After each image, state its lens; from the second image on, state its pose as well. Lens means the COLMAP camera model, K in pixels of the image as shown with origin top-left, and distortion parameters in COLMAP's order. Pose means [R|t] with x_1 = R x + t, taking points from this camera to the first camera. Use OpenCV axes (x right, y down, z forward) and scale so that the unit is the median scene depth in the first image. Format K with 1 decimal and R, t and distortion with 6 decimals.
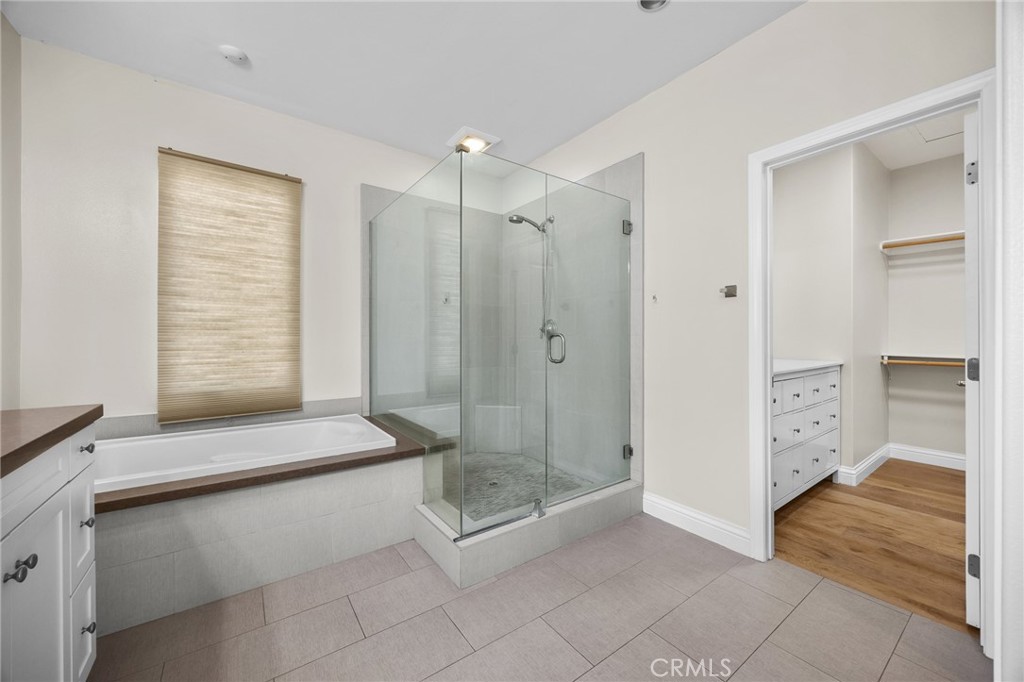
lens RADIAL K [[389.3, 0, 514.0], [0, 389.3, 337.7], [0, 0, 1]] dist [-0.002621, -0.000058]
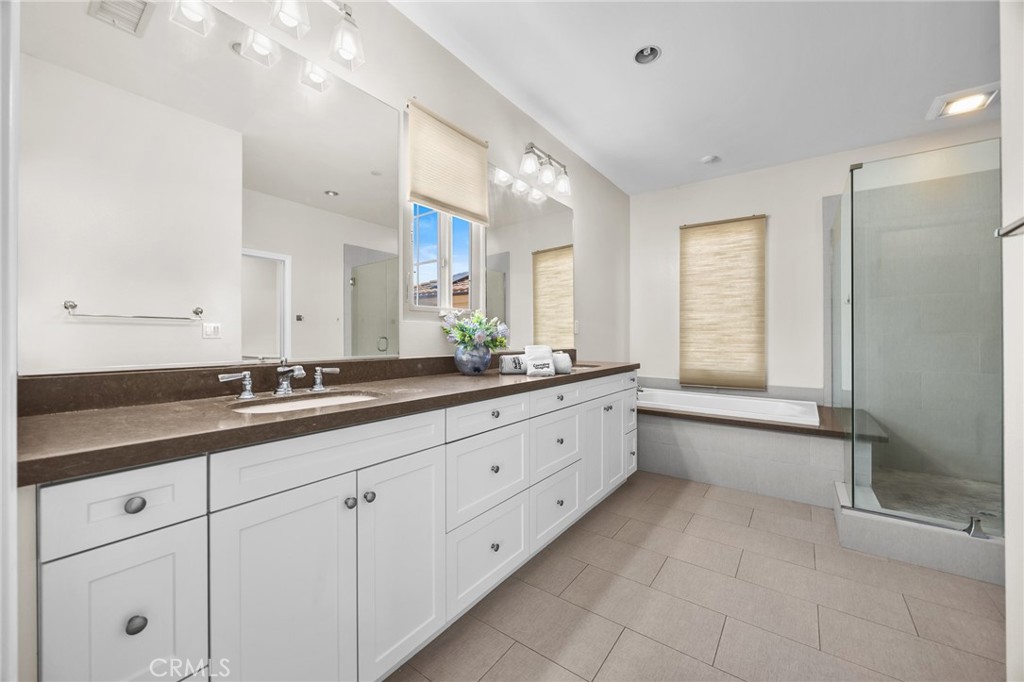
lens RADIAL K [[392.0, 0, 516.8], [0, 392.0, 341.6], [0, 0, 1]] dist [-0.001168, -0.000020]
pose [[0.305060, 0.007738, -0.952302, 0.503184], [-0.003257, 0.999970, 0.007082, 0.015636], [0.952327, 0.000941, 0.305076, -0.218956]]
